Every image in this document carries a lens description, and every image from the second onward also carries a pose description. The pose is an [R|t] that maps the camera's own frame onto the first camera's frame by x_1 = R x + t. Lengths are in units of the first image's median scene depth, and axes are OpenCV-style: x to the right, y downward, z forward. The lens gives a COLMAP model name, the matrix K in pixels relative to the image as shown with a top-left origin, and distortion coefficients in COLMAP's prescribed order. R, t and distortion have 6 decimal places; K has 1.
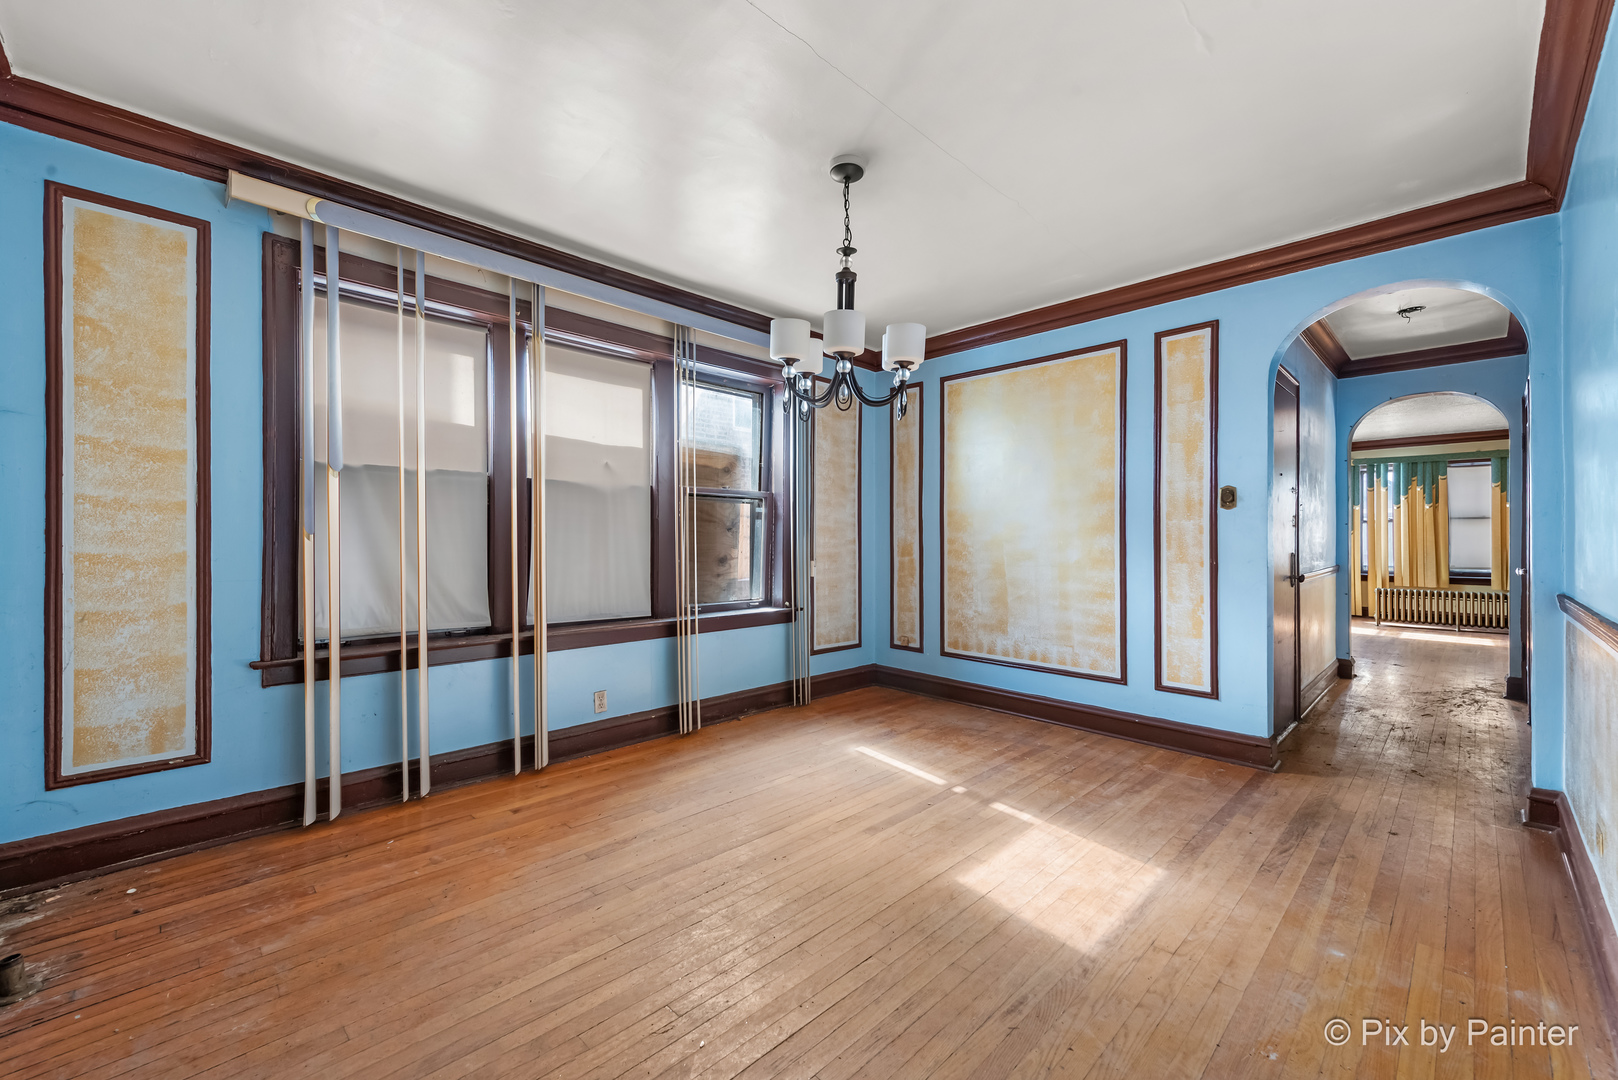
lens RADIAL K [[645.4, 0, 811.5], [0, 645.4, 545.6], [0, 0, 1]] dist [0.016756, -0.004294]
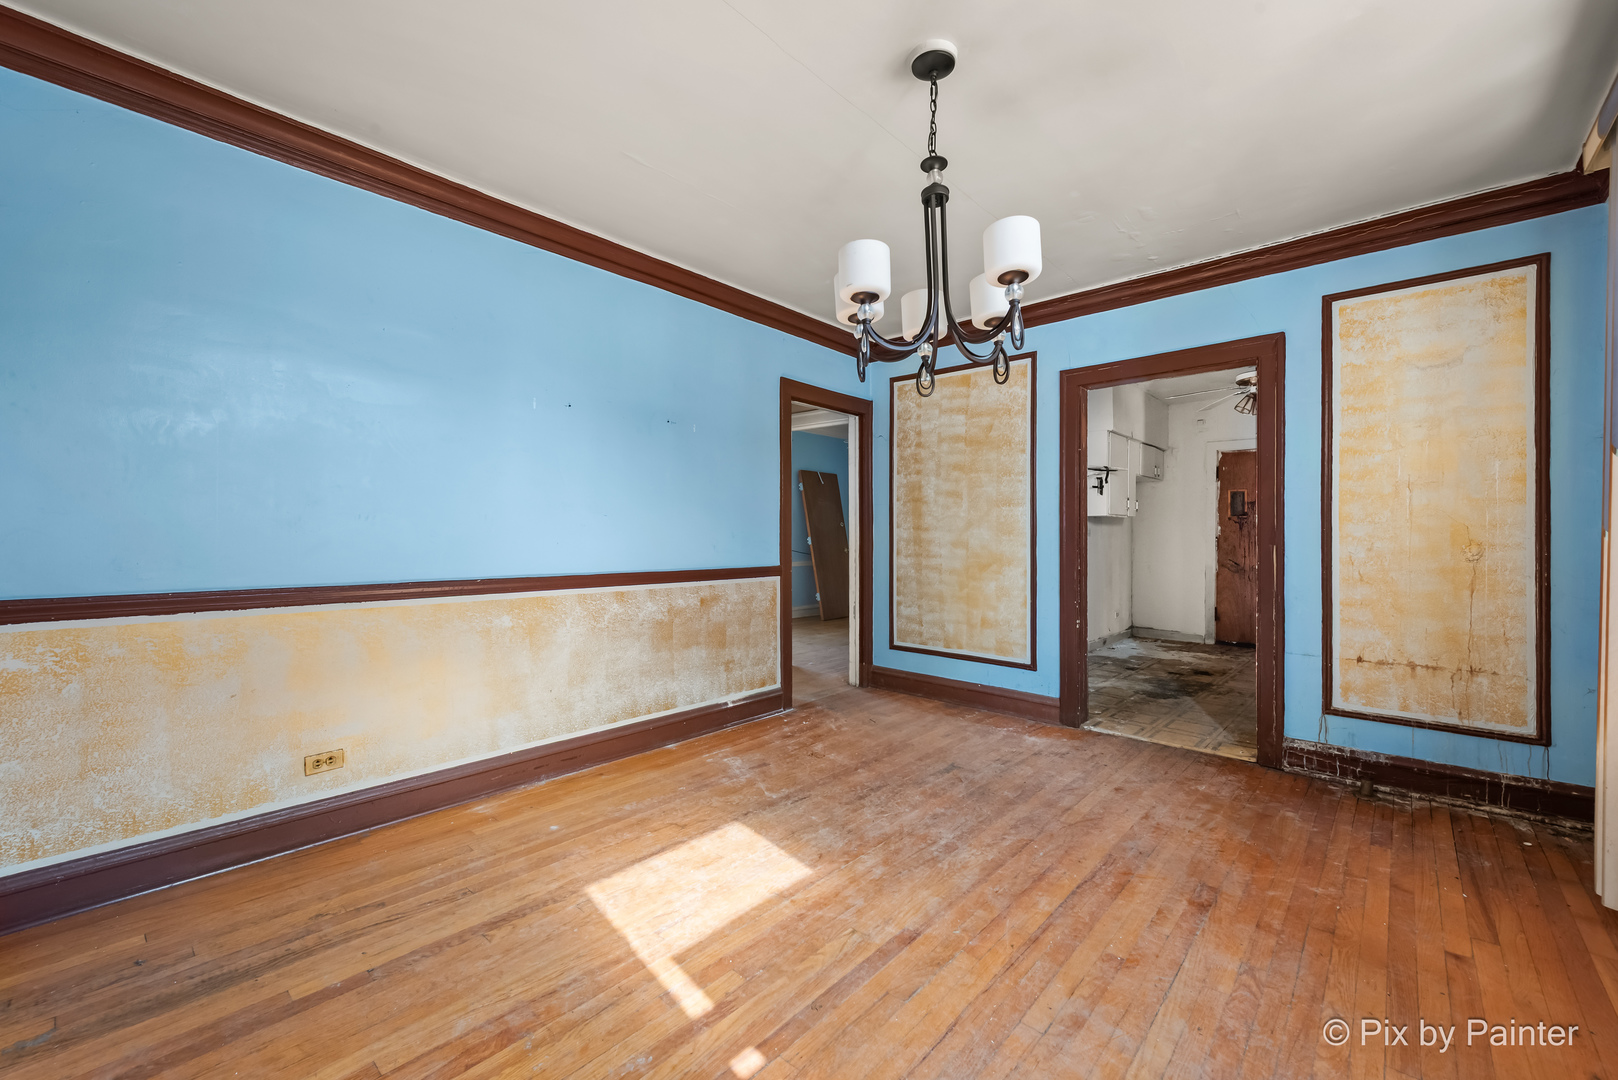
lens RADIAL K [[650.8, 0, 810.3], [0, 650.8, 530.2], [0, 0, 1]] dist [0.016611, -0.004946]
pose [[-0.998190, -0.012954, -0.058720, 0.265238], [-0.013389, 0.999886, 0.007023, -0.016988], [0.058622, 0.007796, -0.998250, 1.818422]]
